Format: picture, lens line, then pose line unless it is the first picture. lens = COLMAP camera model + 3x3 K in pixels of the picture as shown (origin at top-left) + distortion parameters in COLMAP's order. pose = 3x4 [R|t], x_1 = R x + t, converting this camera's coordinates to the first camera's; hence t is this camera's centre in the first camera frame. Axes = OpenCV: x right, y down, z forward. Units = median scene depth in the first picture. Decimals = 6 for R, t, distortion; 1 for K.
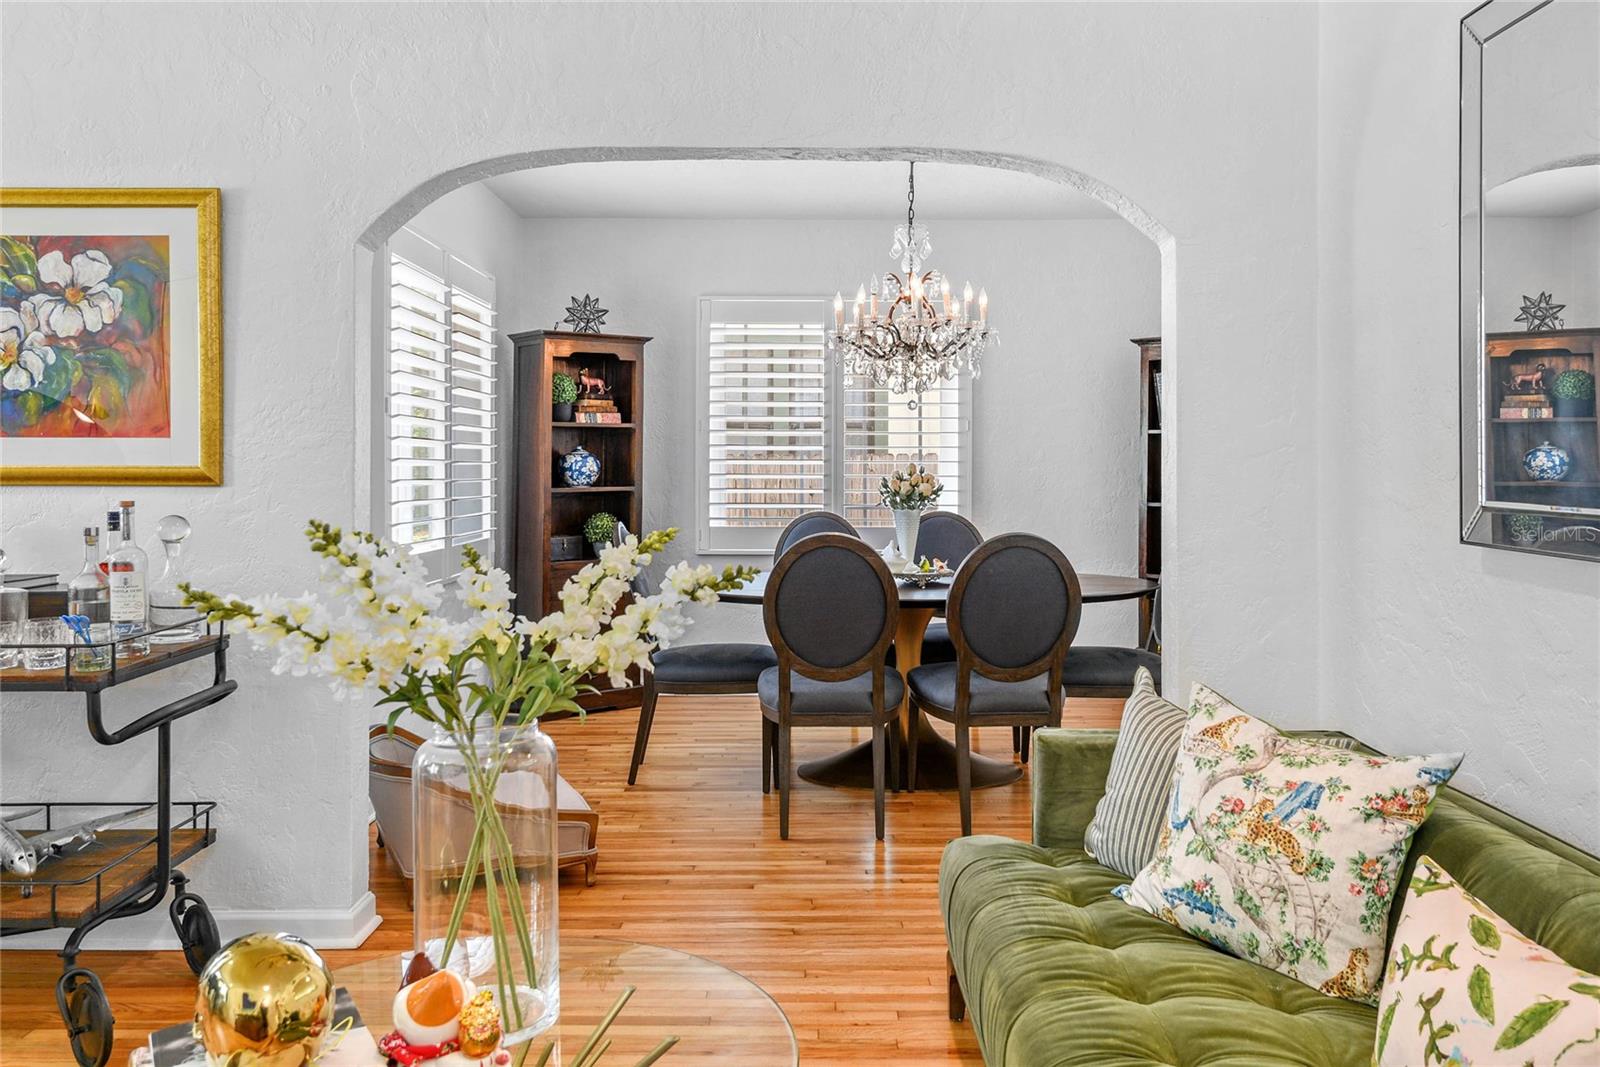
lens RADIAL K [[1186.2, 0, 802.1], [0, 1186.2, 461.6], [0, 0, 1]] dist [0.015862, -0.013787]
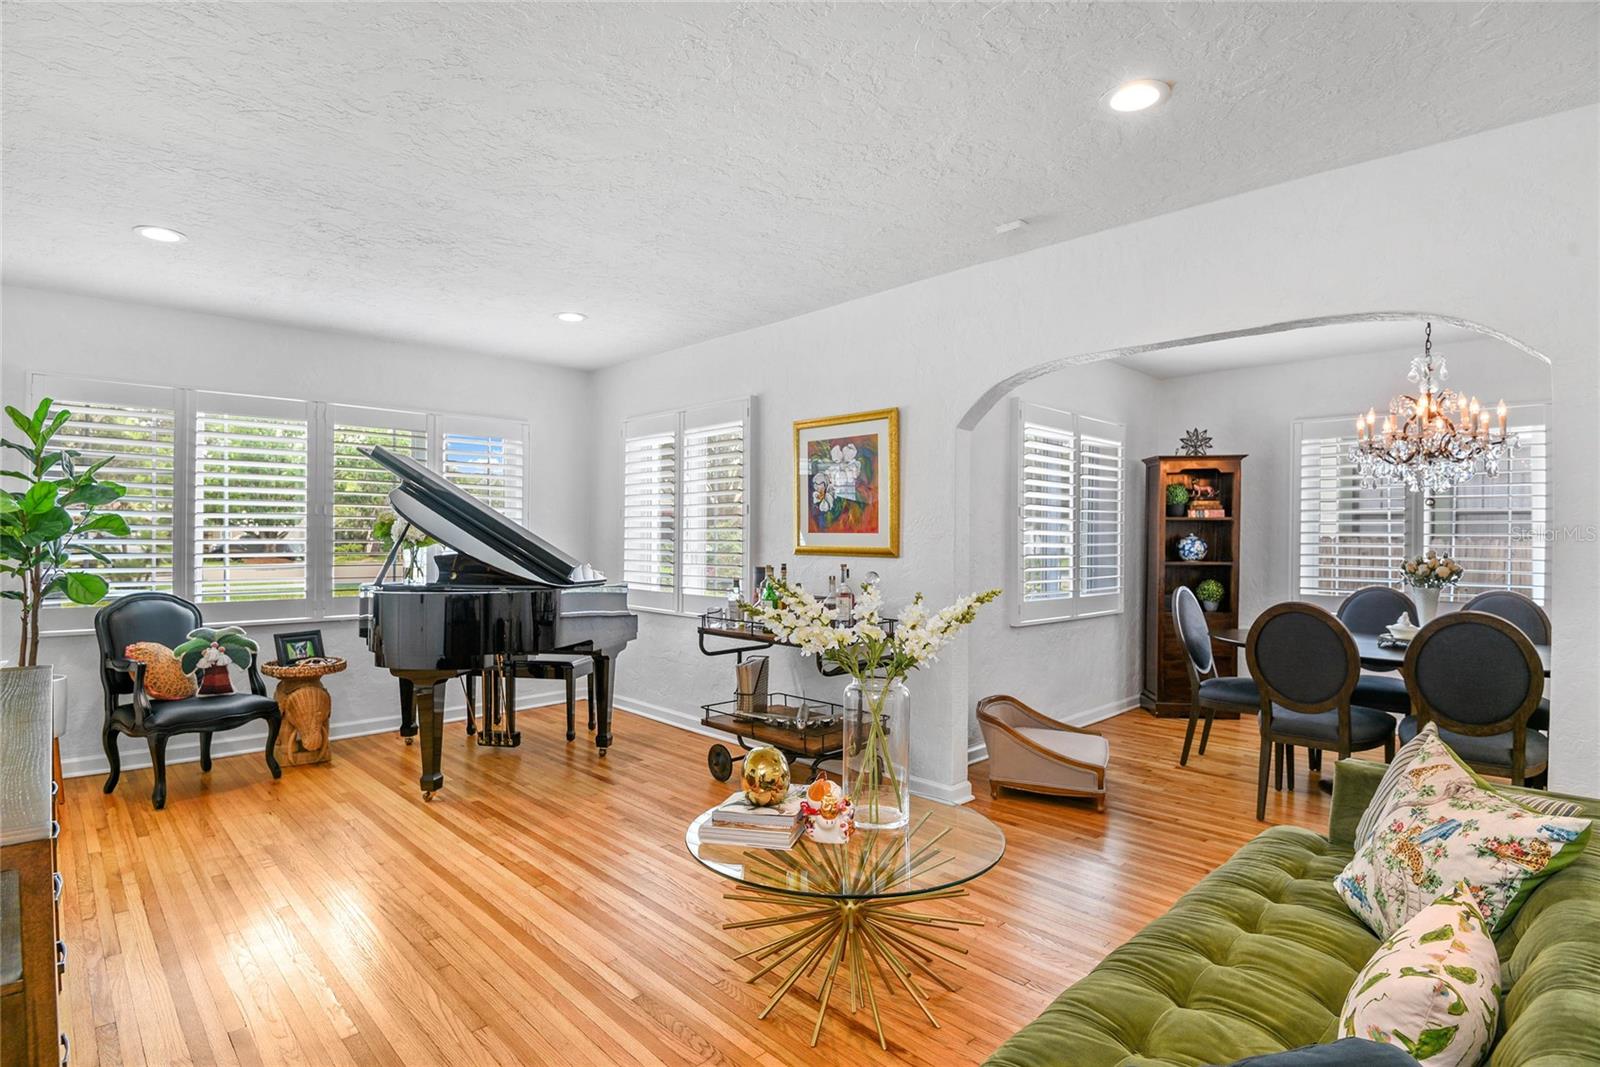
lens RADIAL K [[801.9, 0, 798.1], [0, 801.9, 534.7], [0, 0, 1]] dist [-0.026342, -0.003737]
pose [[0.693122, 0.002566, -0.720815, 0.354884], [-0.004611, 0.999989, -0.000873, -0.016011], [0.720805, 0.003929, 0.693127, -0.040083]]
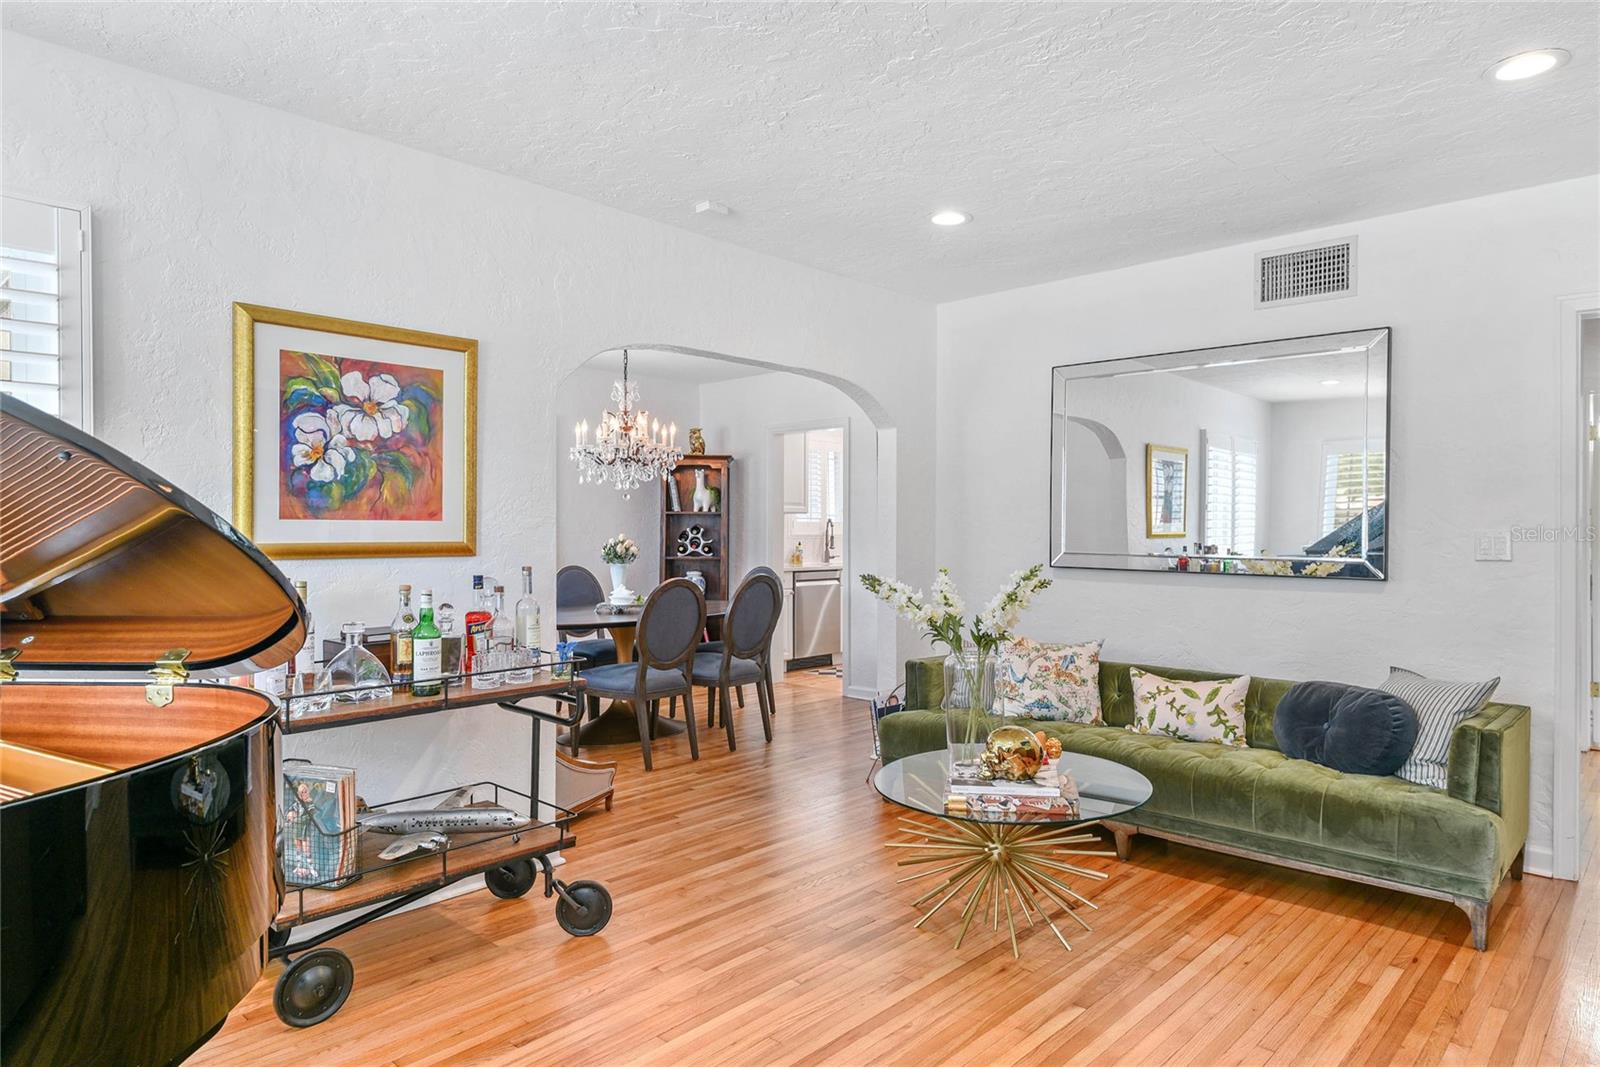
lens RADIAL K [[956.2, 0, 795.6], [0, 956.2, 544.6], [0, 0, 1]] dist [-0.003933, -0.011541]
pose [[0.689019, -0.012667, 0.724633, -1.037487], [-0.002929, 0.999790, 0.020261, -0.016169], [-0.724737, -0.016083, 0.688837, -0.031697]]
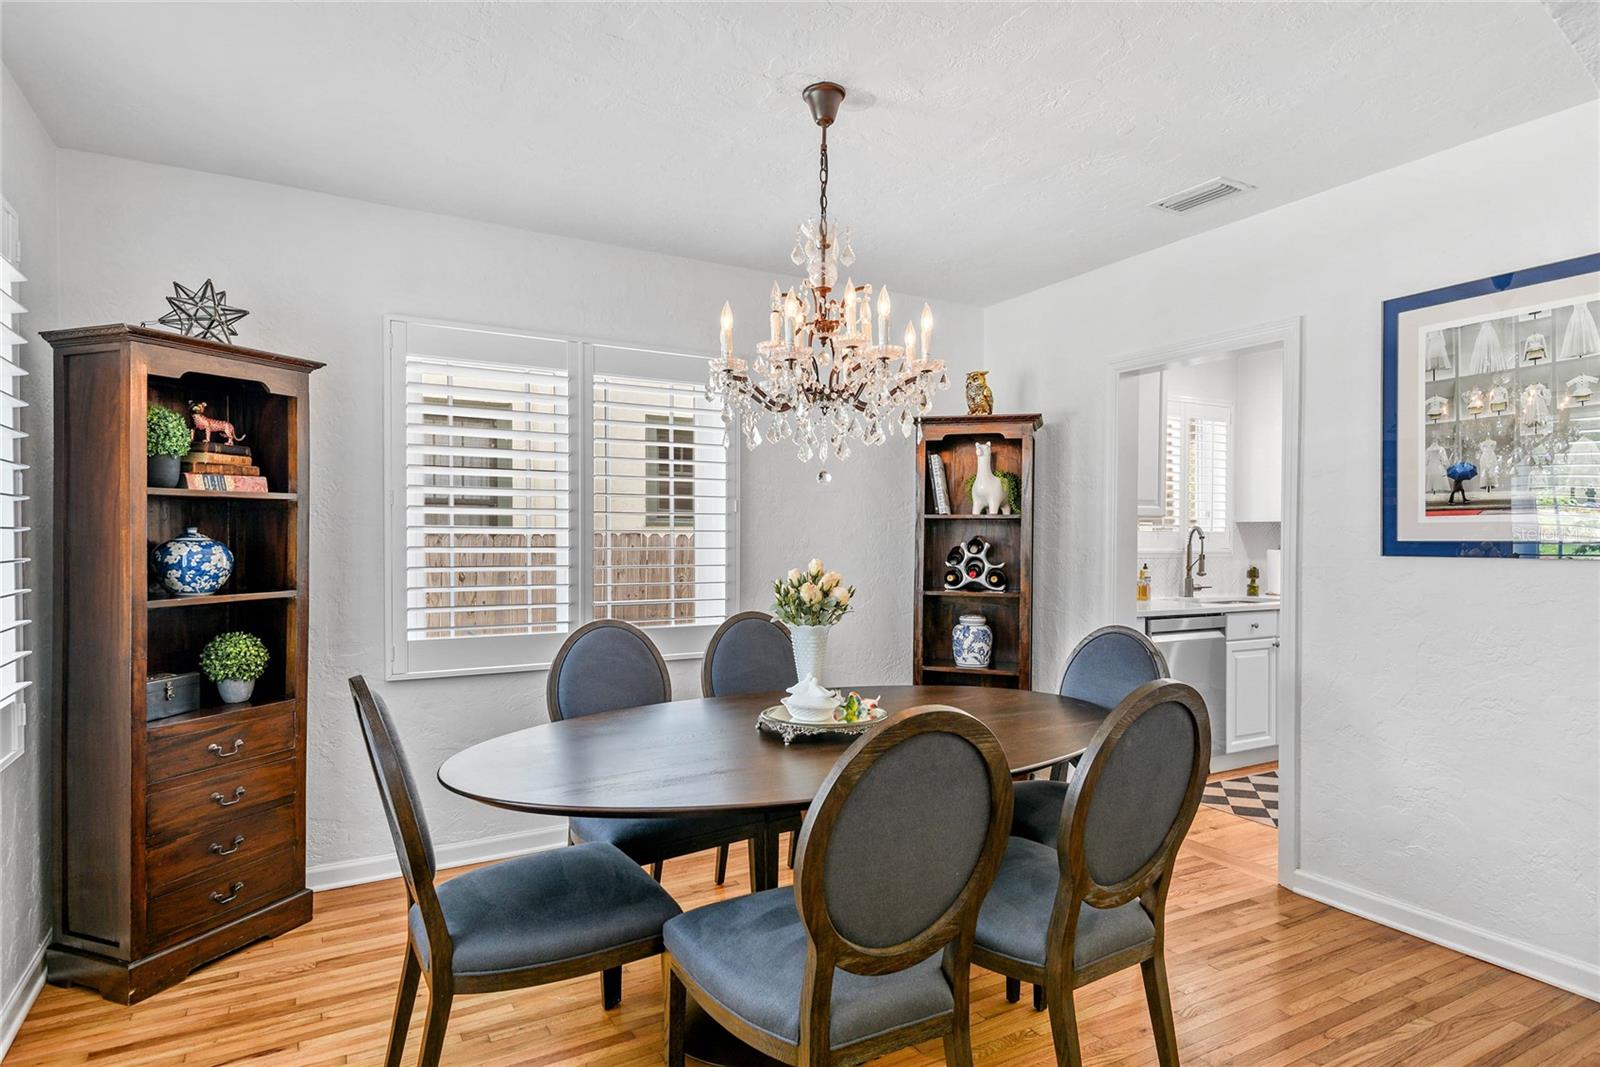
lens RADIAL K [[883.8, 0, 800.6], [0, 883.8, 547.4], [0, 0, 1]] dist [0.018920, -0.004080]
pose [[0.869794, -0.006012, 0.493378, -0.278462], [-0.001964, 0.999876, 0.015647, -0.021439], [-0.493411, -0.014578, 0.869674, 0.868832]]
